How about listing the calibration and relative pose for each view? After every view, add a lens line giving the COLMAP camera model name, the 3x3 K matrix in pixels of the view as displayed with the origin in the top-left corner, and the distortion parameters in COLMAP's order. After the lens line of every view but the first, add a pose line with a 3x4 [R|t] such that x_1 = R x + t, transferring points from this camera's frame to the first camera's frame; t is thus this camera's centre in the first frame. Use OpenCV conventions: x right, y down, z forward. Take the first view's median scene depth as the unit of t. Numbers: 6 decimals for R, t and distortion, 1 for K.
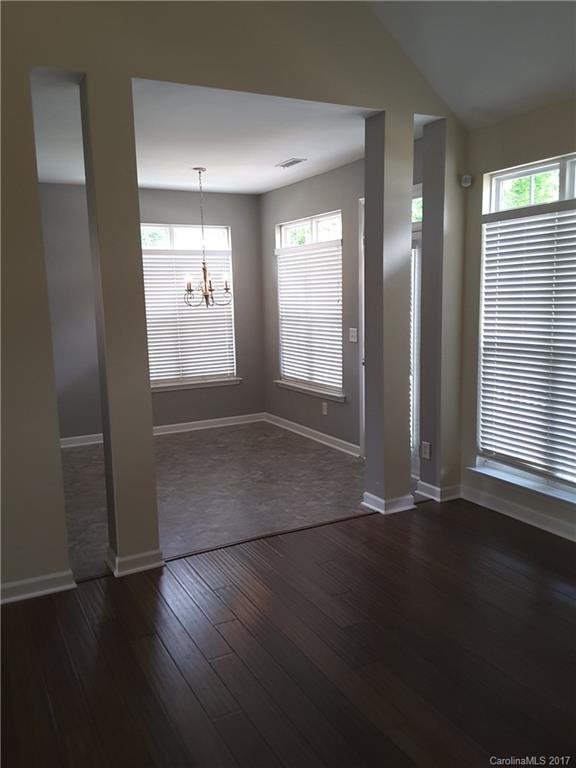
lens RADIAL K [[628.8, 0, 285.8], [0, 628.8, 379.0], [0, 0, 1]] dist [0.126438, -0.004697]
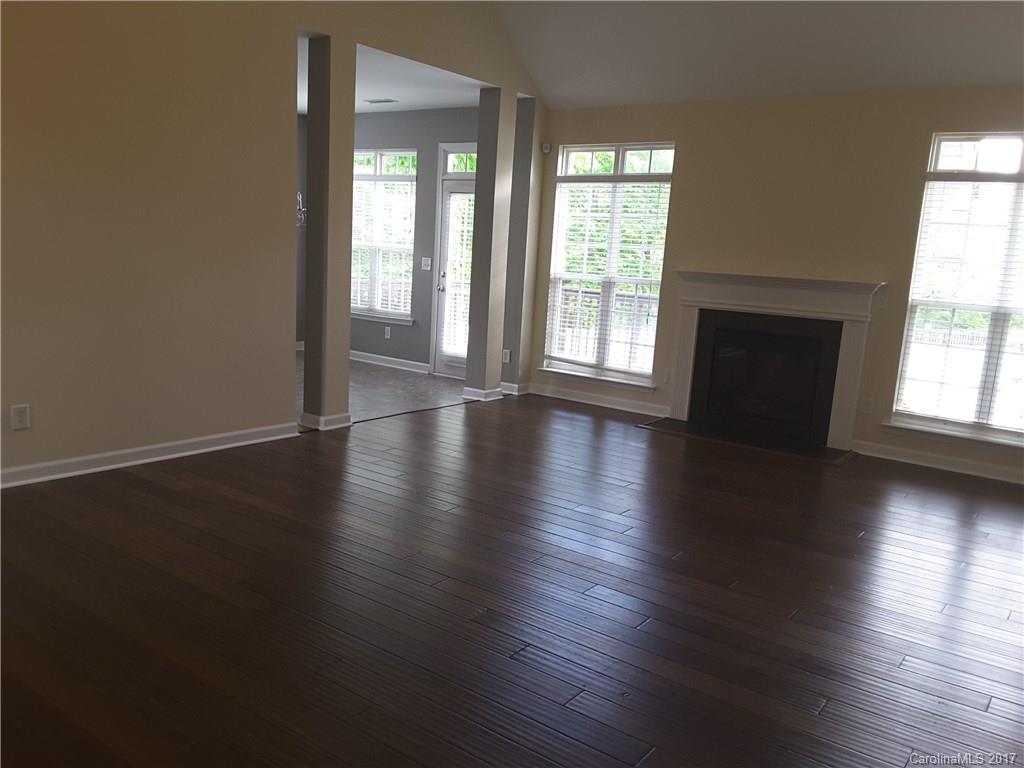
lens RADIAL K [[838.4, 0, 516.3], [0, 838.4, 384.8], [0, 0, 1]] dist [0.126438, -0.004697]
pose [[0.895833, 0.007419, 0.444330, -0.523932], [-0.021697, 0.999398, 0.027058, 0.127733], [-0.443862, -0.033880, 0.895455, -0.529202]]
